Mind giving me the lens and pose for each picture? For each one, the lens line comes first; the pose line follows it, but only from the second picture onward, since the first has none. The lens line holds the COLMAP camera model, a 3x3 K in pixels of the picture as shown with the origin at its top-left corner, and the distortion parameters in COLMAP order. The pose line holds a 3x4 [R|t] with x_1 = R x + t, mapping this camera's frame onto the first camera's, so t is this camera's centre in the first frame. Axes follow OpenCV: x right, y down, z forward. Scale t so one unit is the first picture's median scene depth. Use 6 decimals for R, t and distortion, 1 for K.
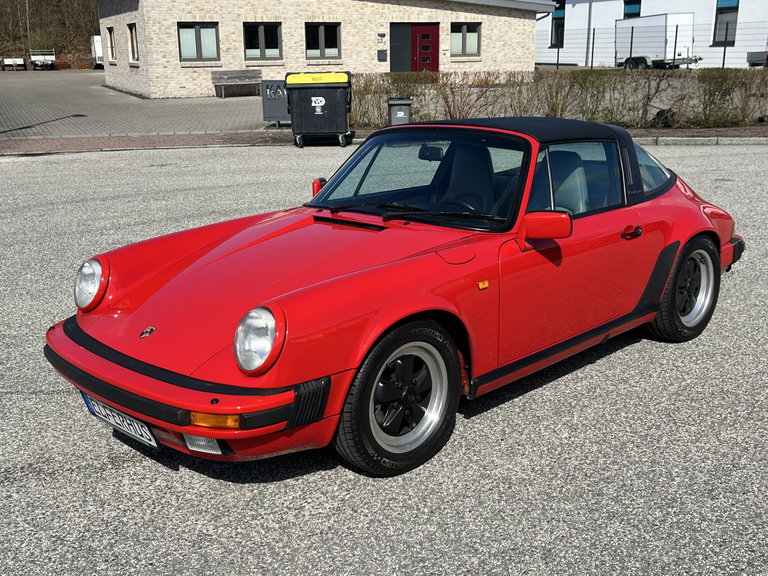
lens RADIAL K [[824.7, 0, 384.6], [0, 824.7, 288.2], [0, 0, 1]] dist [0.025224, 0.000000]
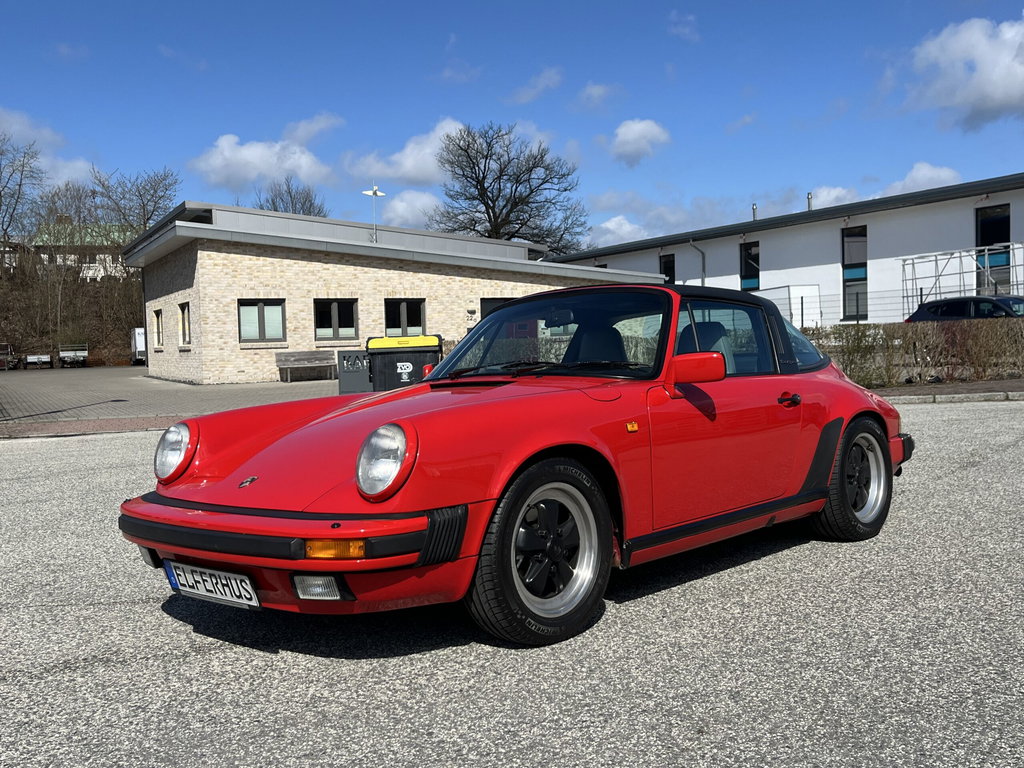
lens RADIAL K [[985.1, 0, 511.0], [0, 985.1, 384.2], [0, 0, 1]] dist [0.028184, 0.000000]
pose [[0.999056, -0.020401, 0.038356, -0.047634], [0.028762, 0.972290, -0.232004, 0.186731], [-0.032560, 0.232888, 0.971958, -0.027632]]
